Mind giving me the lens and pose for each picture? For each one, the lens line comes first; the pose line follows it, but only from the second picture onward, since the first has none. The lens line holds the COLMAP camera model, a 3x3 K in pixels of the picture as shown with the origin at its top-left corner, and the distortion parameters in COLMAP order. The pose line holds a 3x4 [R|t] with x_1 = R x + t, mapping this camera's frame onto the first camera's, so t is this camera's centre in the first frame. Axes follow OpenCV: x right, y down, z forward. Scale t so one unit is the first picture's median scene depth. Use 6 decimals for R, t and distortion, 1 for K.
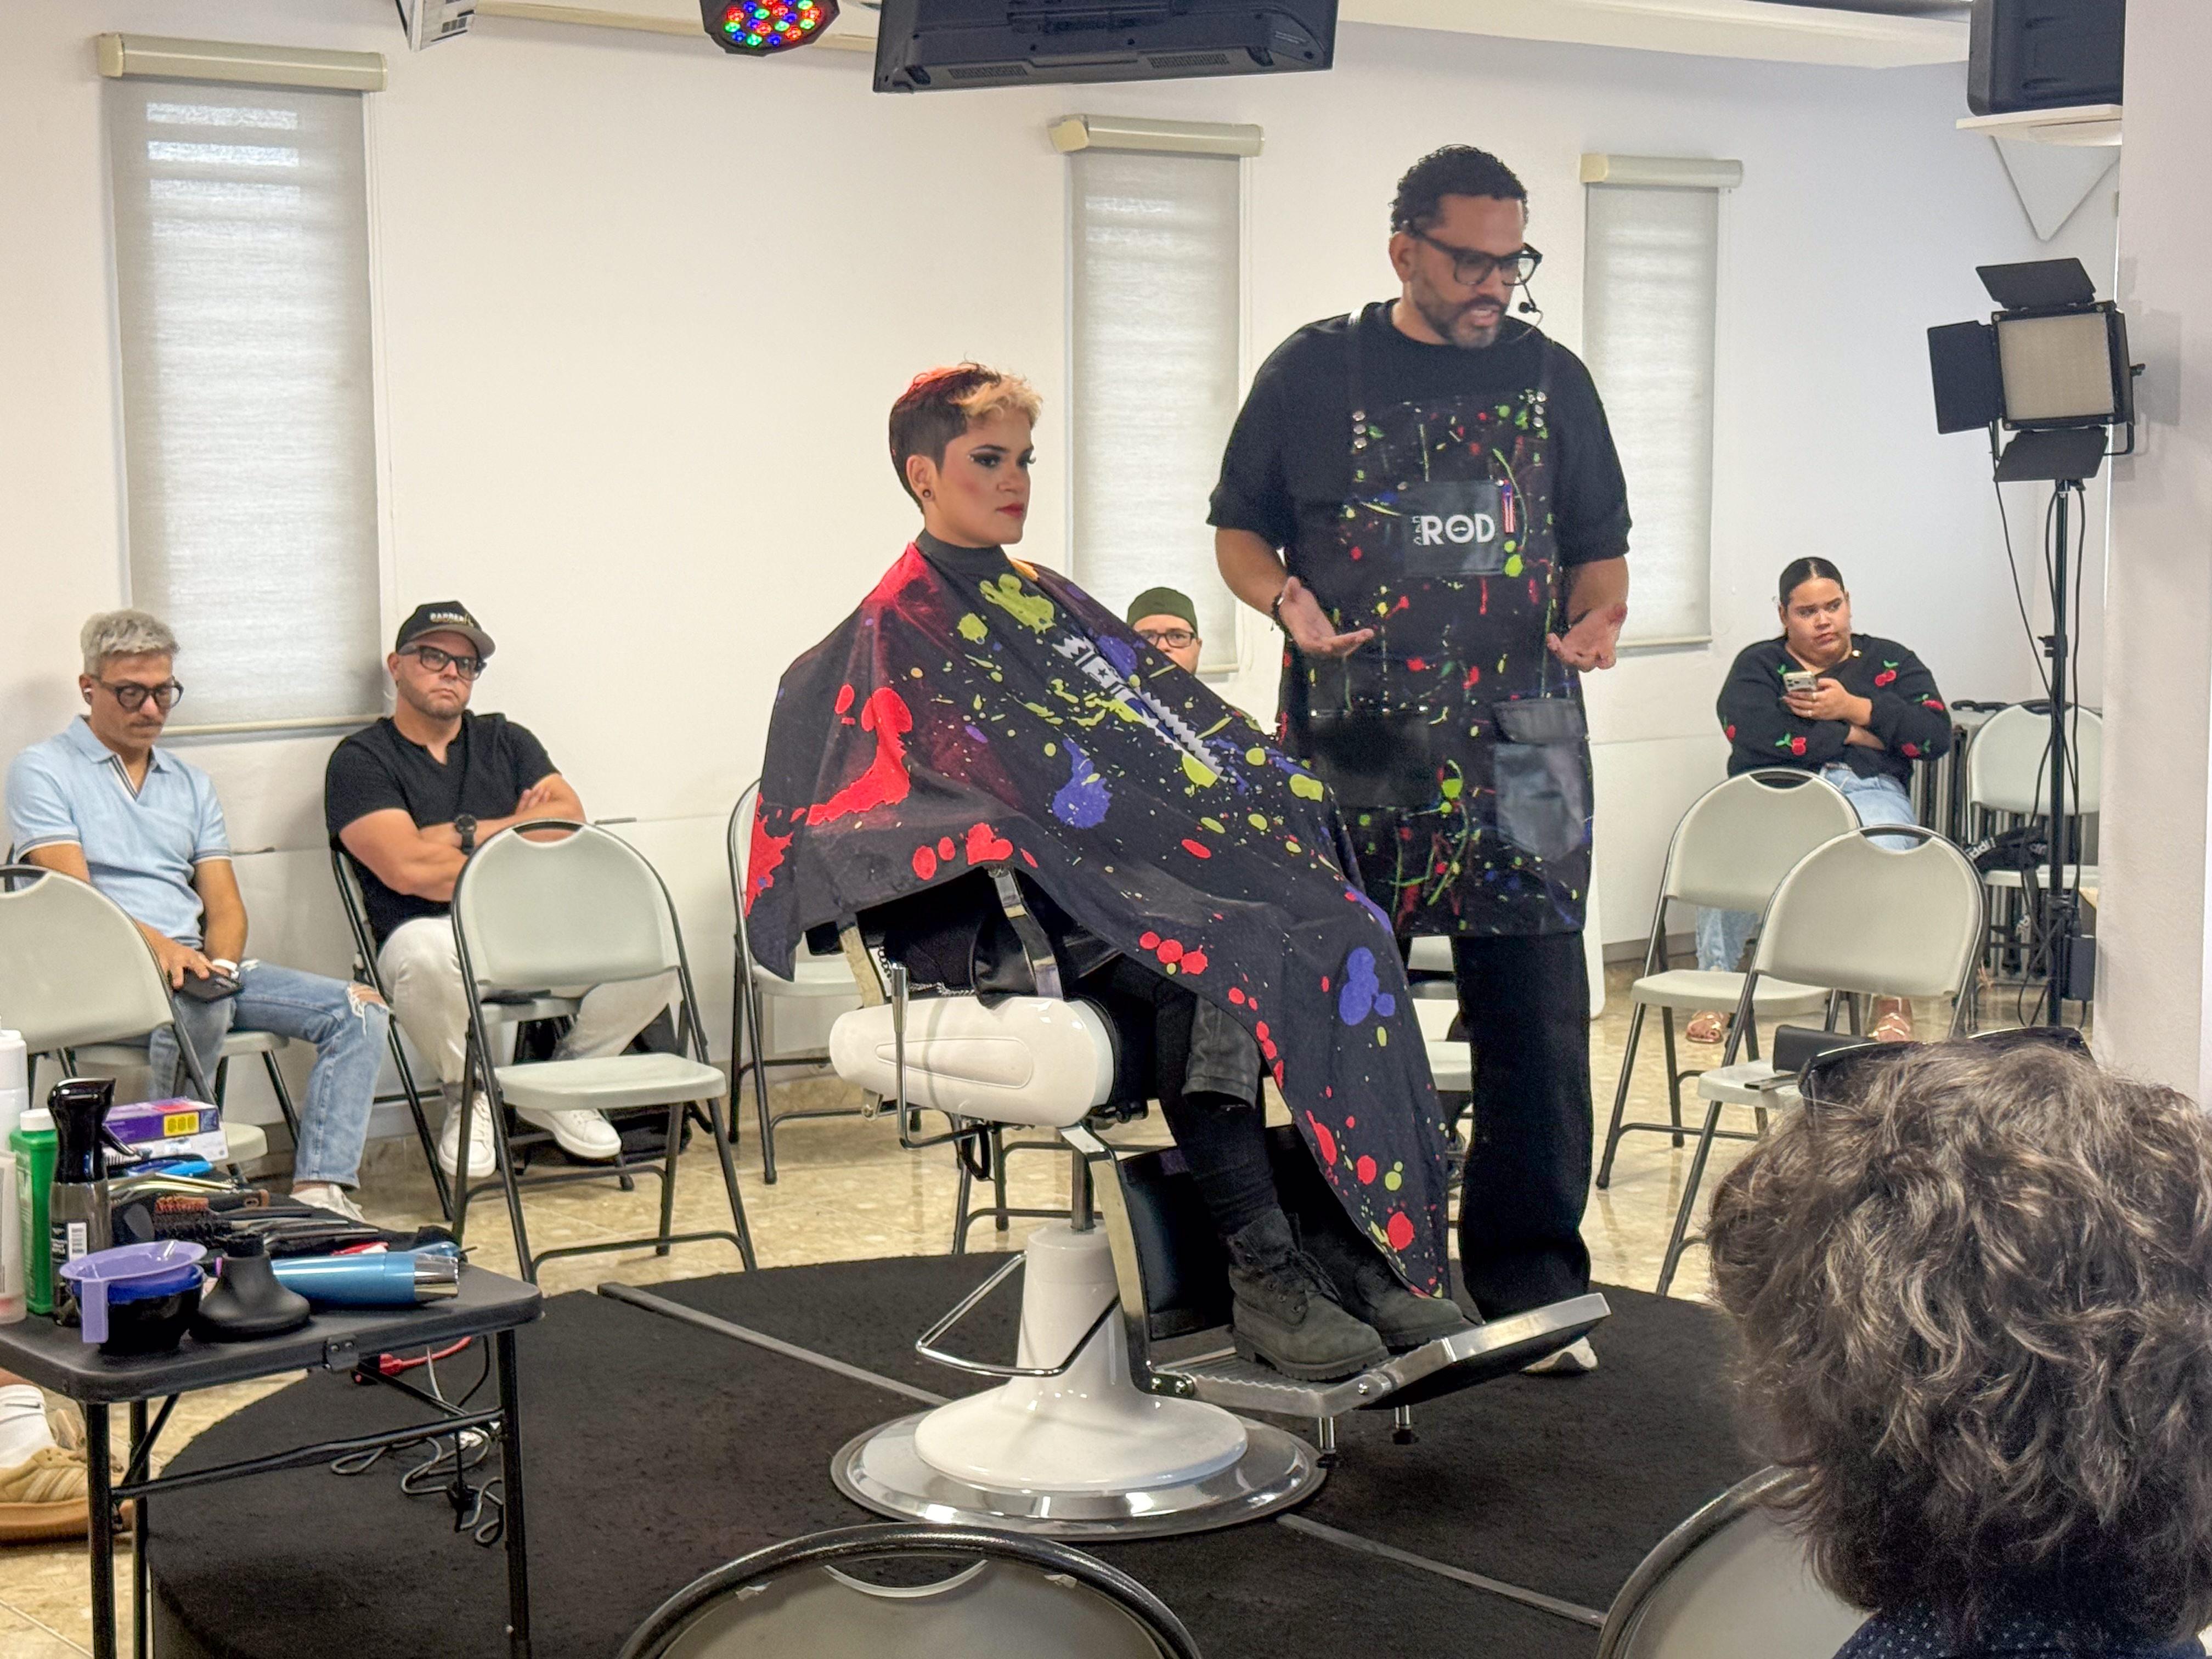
lens RADIAL K [[3533.2, 0, 1103.7], [0, 3533.2, 836.1], [0, 0, 1]] dist [0.119566, 0.062861]
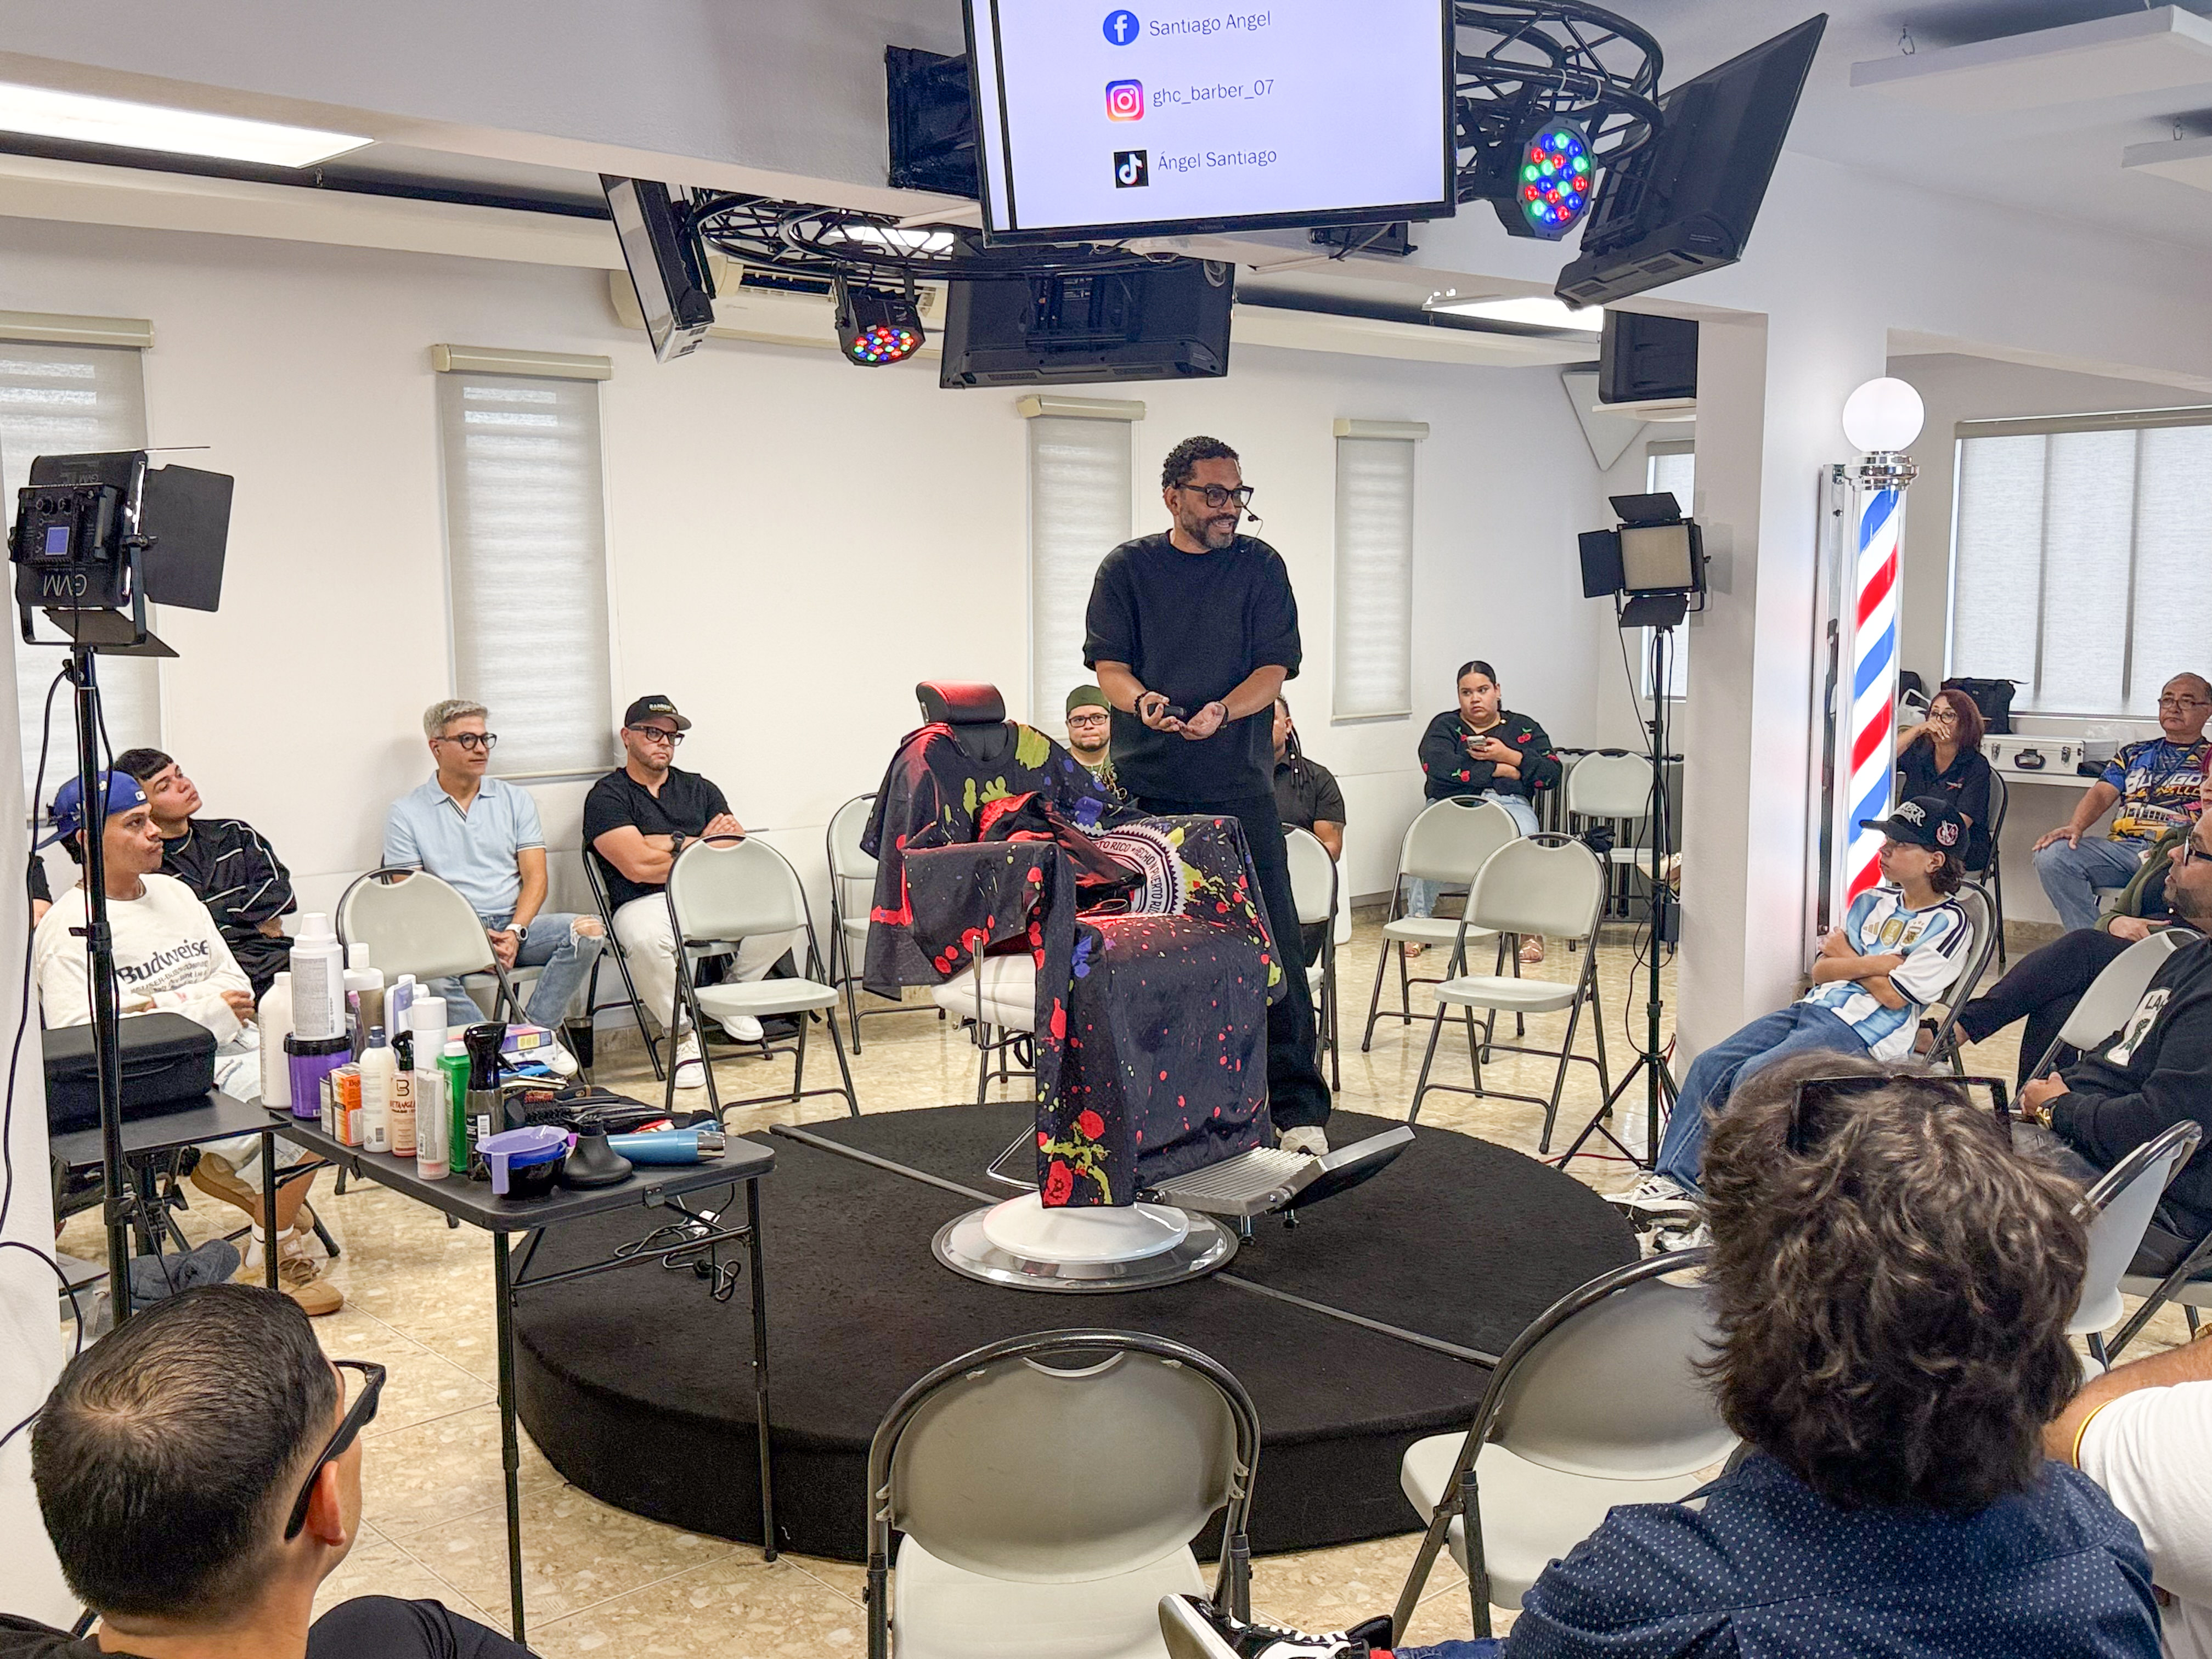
lens RADIAL K [[2121.8, 0, 1105.4], [0, 2121.8, 838.3], [0, 0, 1]] dist [0.153283, -0.255510]
pose [[0.998776, -0.006417, 0.049053, -0.034259], [0.005922, 0.999930, 0.010230, -0.012999], [-0.049115, -0.009927, 0.998744, 0.023260]]
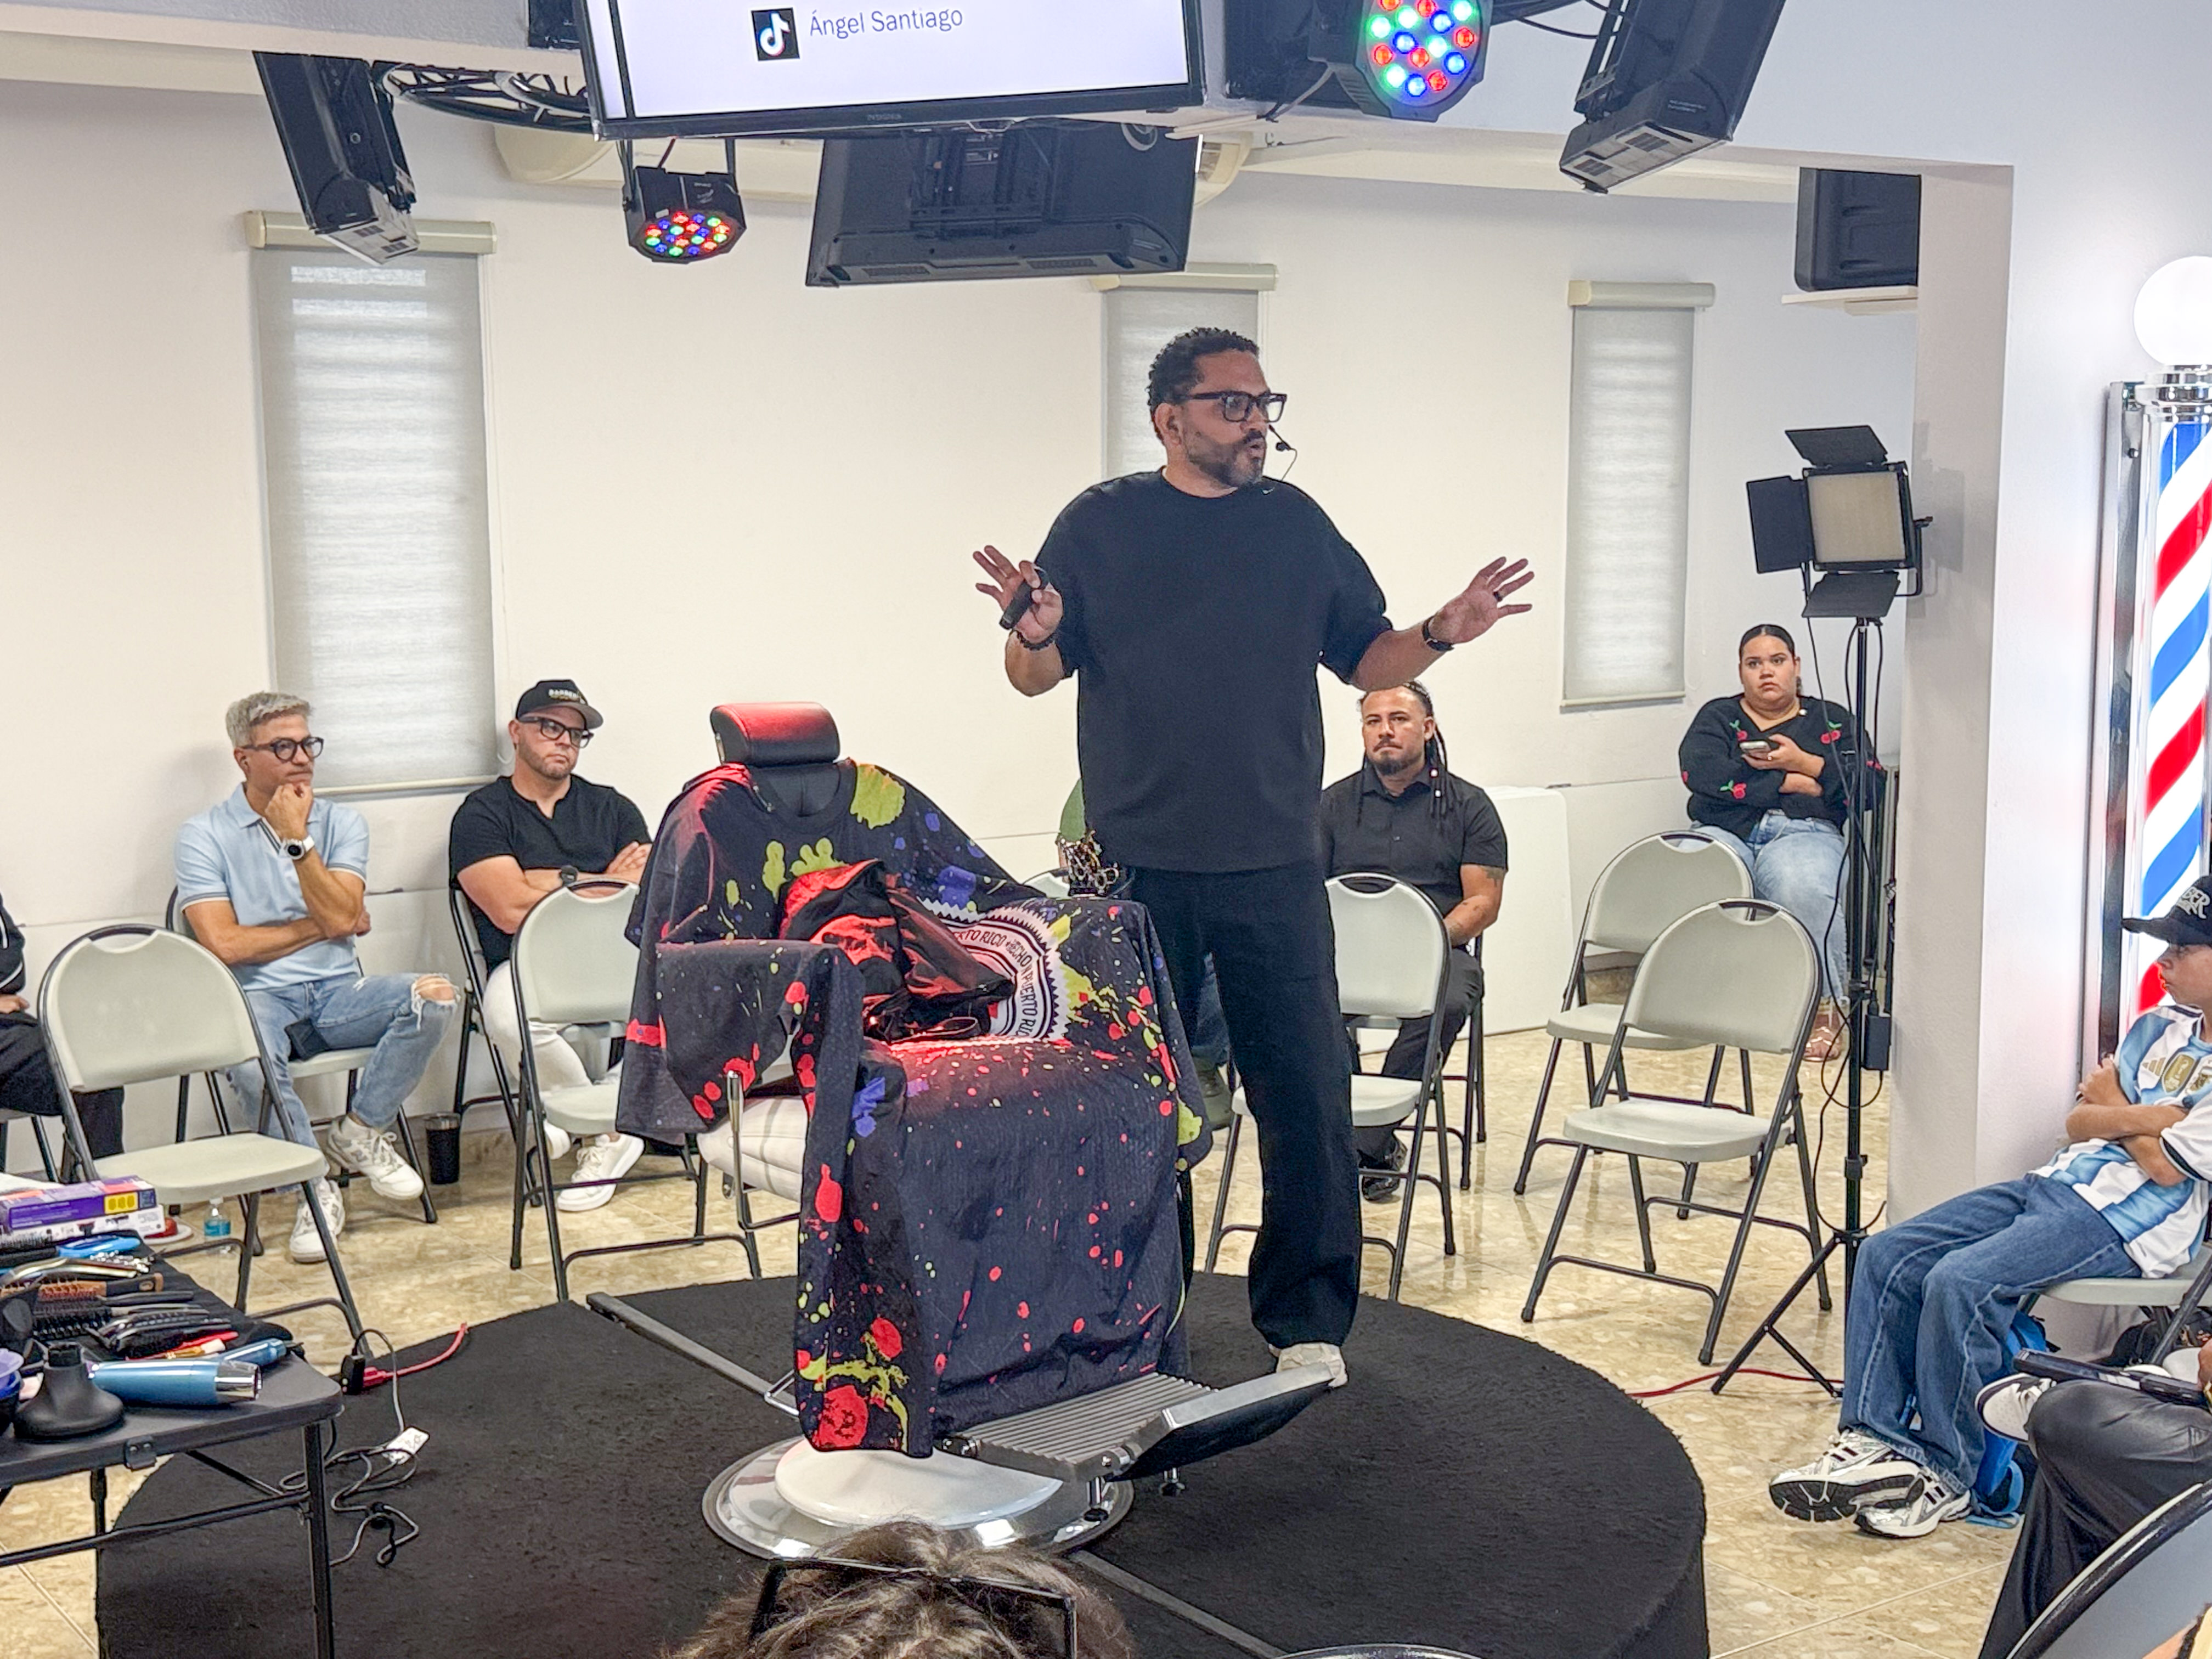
lens RADIAL K [[2907.0, 0, 1113.0], [0, 2907.0, 850.0], [0, 0, 1]] dist [0.127843, -0.048877]
pose [[0.997028, 0.010816, -0.076271, 0.097848], [-0.009020, 0.999675, 0.023853, -0.043351], [0.076504, -0.023094, 0.996802, 0.045078]]
